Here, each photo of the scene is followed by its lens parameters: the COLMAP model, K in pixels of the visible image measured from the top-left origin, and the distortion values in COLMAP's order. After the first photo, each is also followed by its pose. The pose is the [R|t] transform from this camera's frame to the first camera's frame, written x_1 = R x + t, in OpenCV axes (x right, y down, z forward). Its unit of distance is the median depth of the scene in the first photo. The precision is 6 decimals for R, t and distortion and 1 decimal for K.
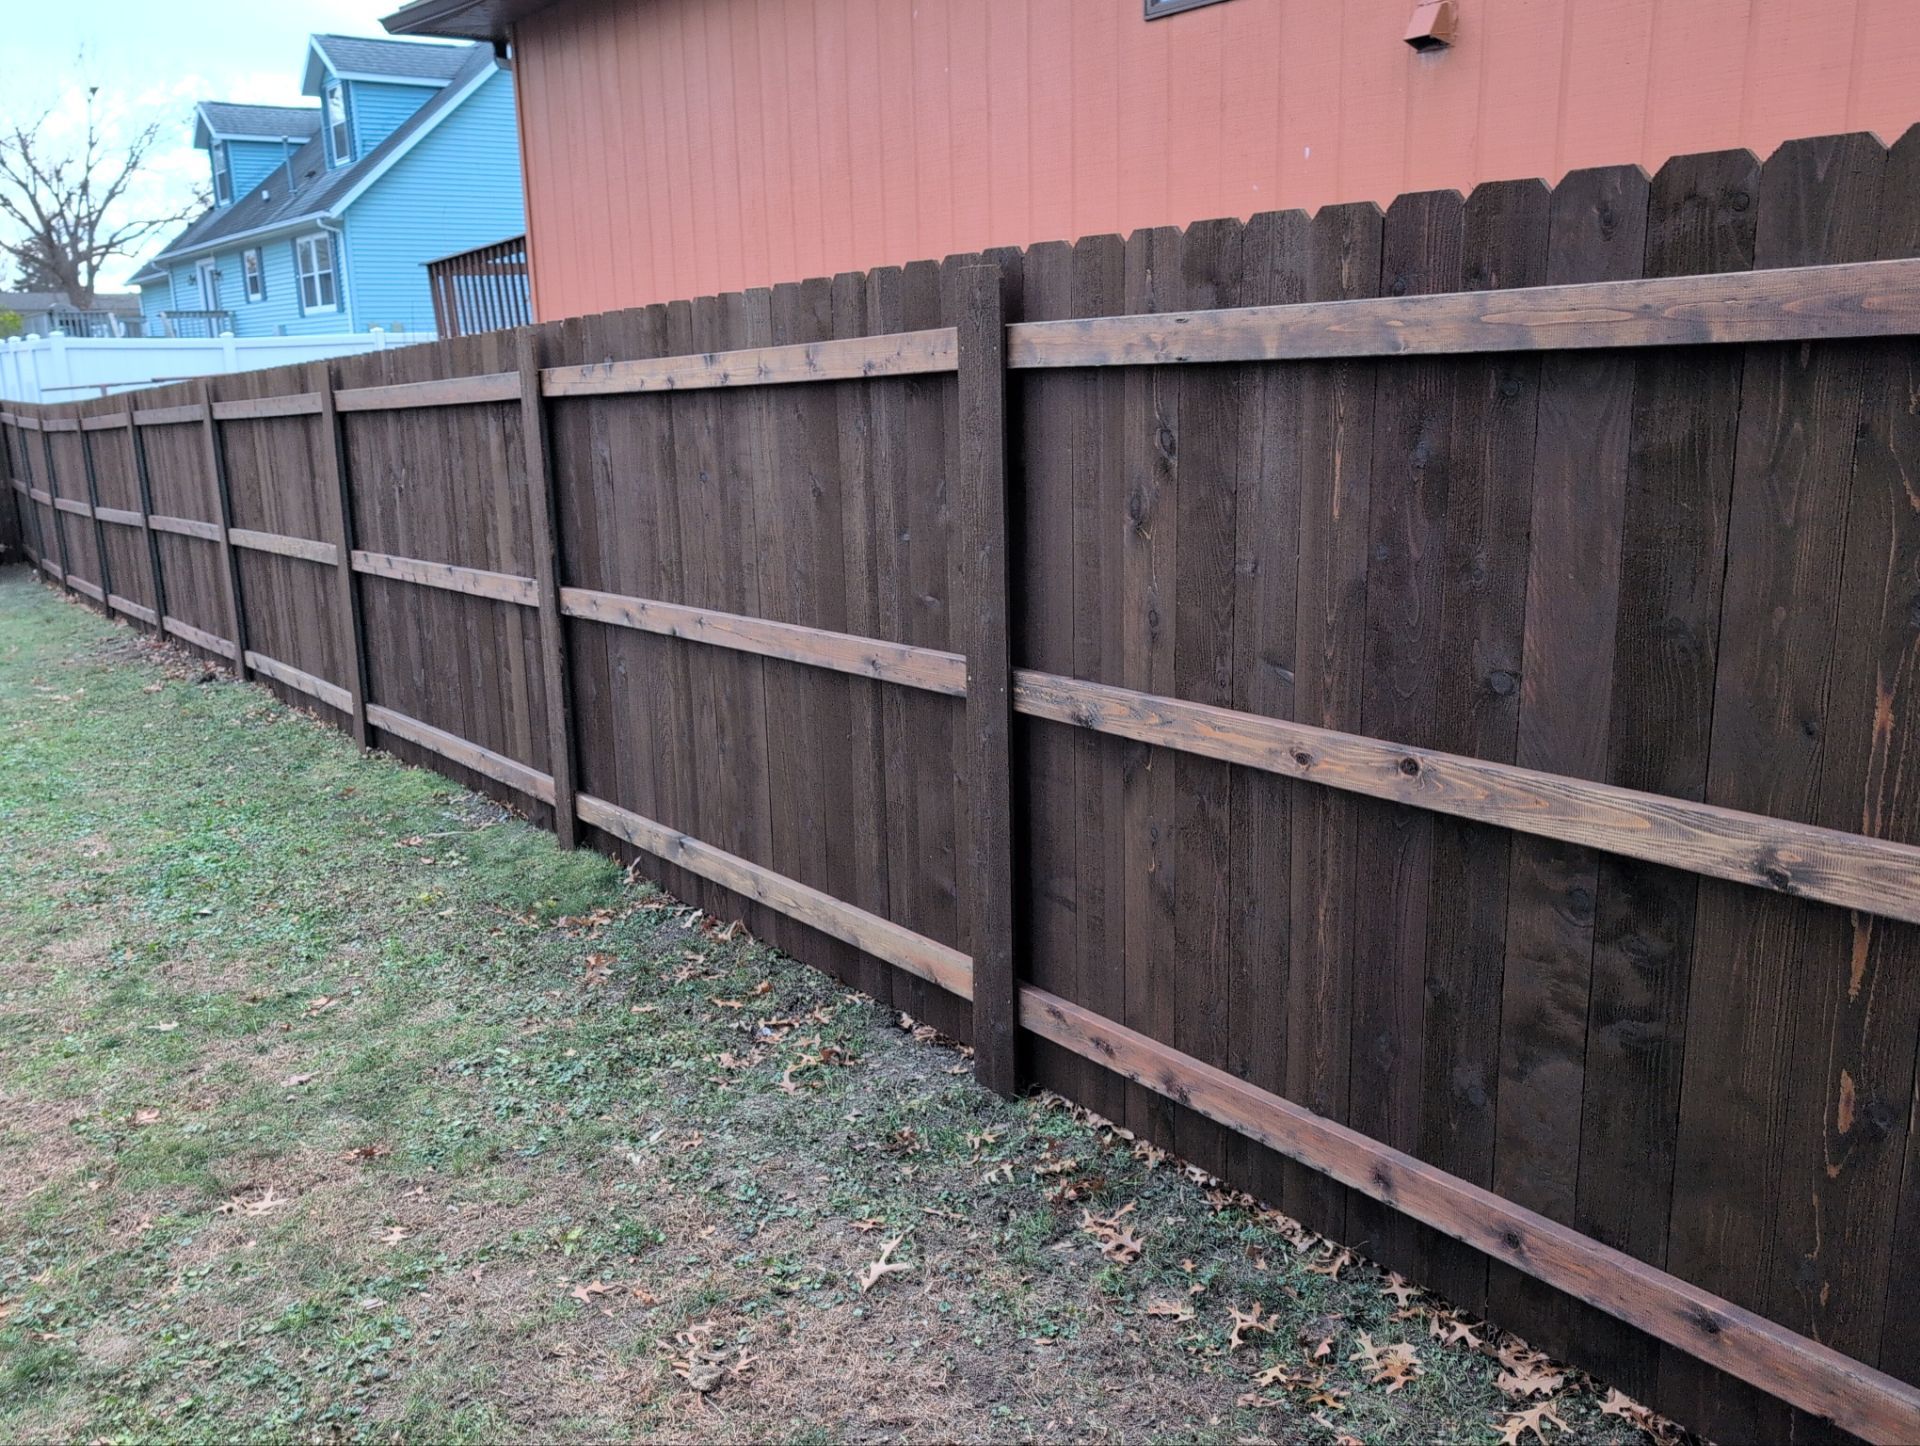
lens RADIAL K [[1585.6, 0, 969.8], [0, 1585.6, 716.2], [0, 0, 1]] dist [0.027638, -0.028476]
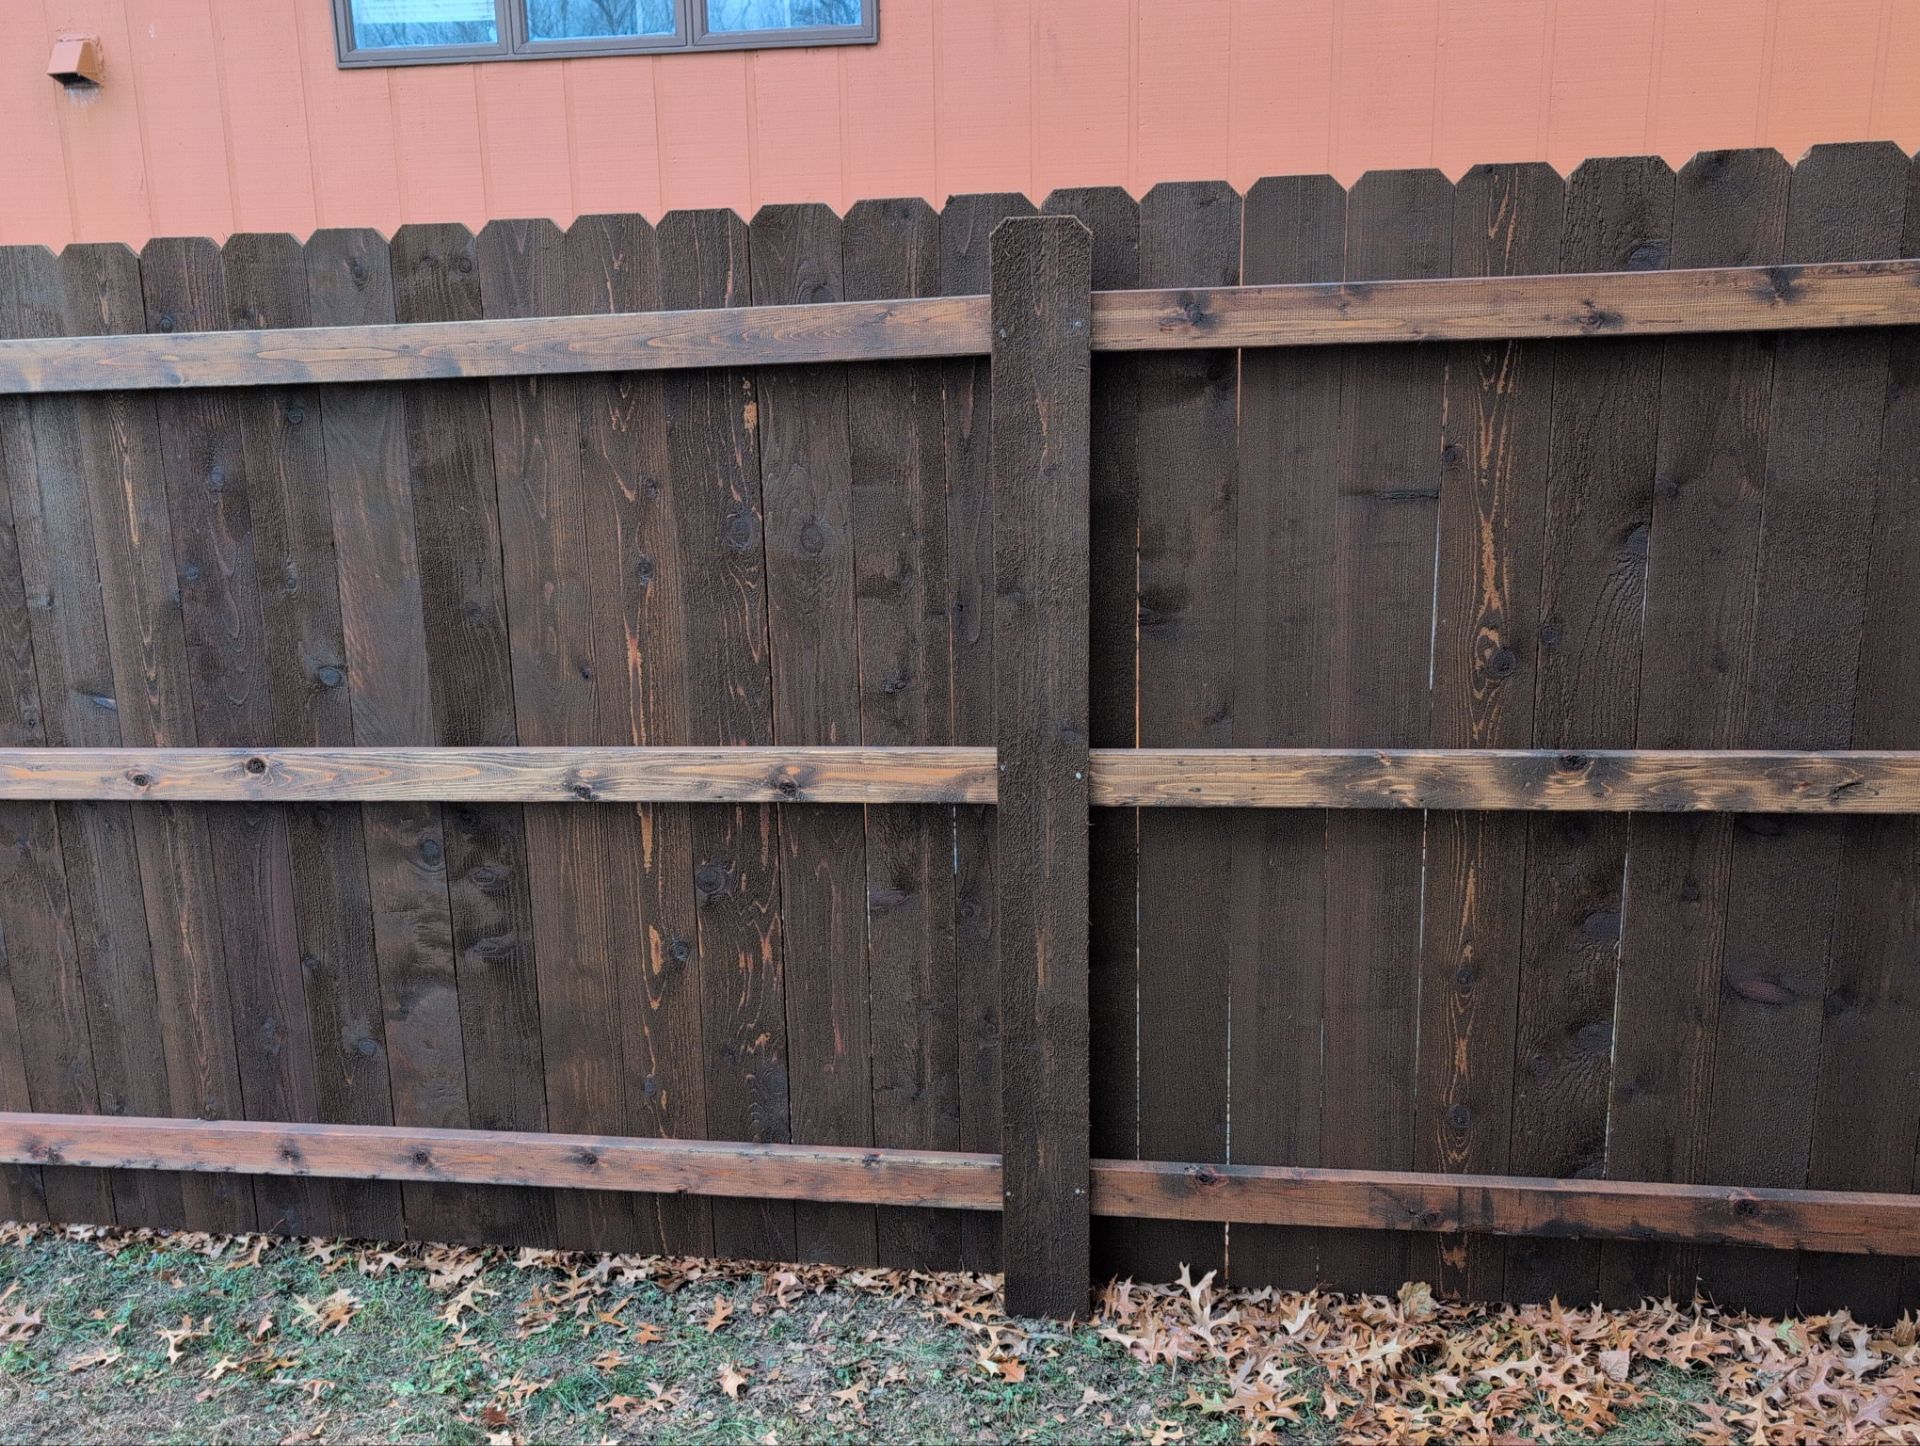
lens RADIAL K [[1585.6, 0, 951.9], [0, 1585.6, 716.2], [0, 0, 1]] dist [0.027638, -0.028476]
pose [[0.714493, -0.142355, 0.685007, -0.126476], [0.161232, 0.986231, 0.036783, 0.036214], [-0.680811, 0.084164, 0.727607, -0.118930]]
